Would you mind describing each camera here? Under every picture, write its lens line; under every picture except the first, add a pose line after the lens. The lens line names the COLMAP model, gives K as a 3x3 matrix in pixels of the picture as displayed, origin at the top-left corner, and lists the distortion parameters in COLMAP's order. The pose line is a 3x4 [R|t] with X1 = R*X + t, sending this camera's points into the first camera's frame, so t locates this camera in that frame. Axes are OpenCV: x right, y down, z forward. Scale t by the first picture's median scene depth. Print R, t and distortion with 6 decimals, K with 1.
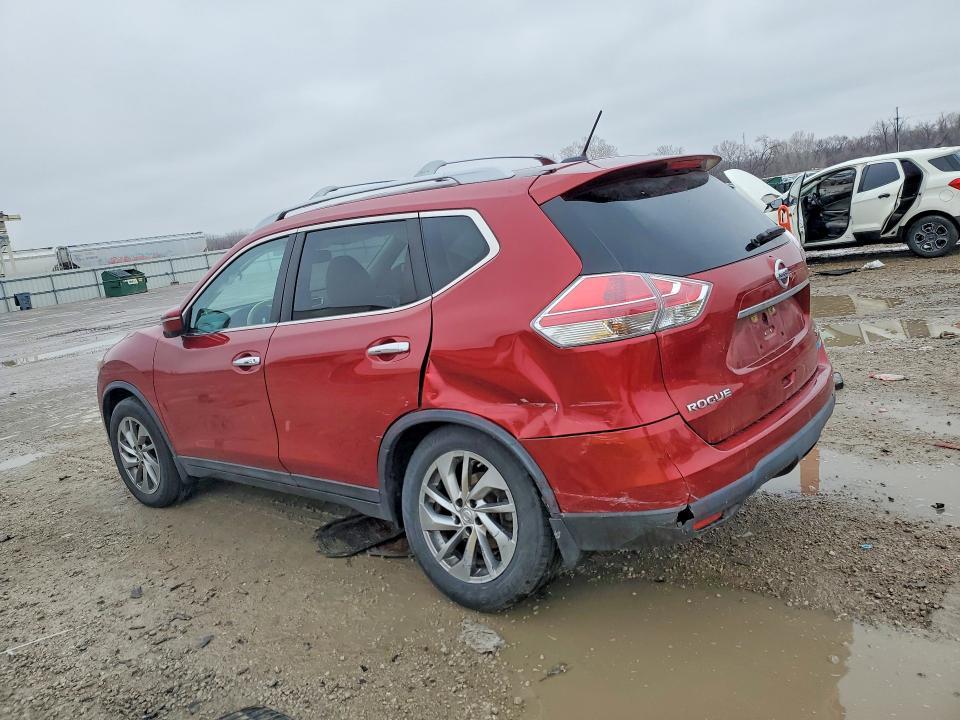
lens RADIAL K [[699.3, 0, 480.0], [0, 699.3, 360.0], [0, 0, 1]] dist [0.004357, 0.001060]
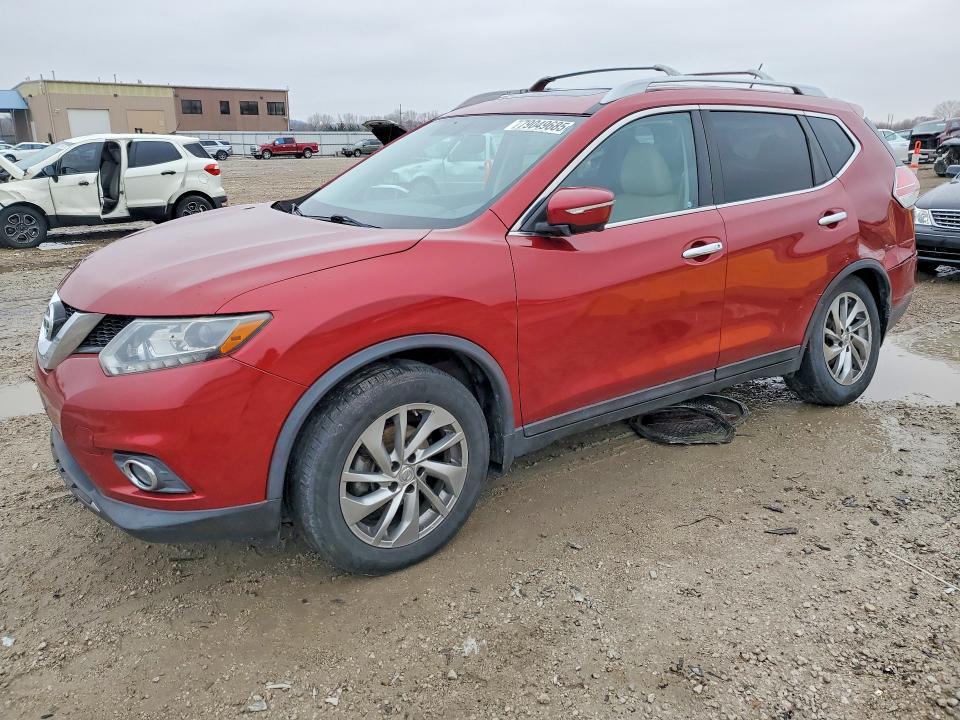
lens RADIAL K [[699.3, 0, 480.0], [0, 699.3, 360.0], [0, 0, 1]] dist [0.004357, 0.001060]
pose [[0.306624, -0.153771, 0.939328, -1.221561], [0.154933, 0.981766, 0.110144, -0.003031], [-0.939137, 0.111760, 0.324857, 0.965254]]
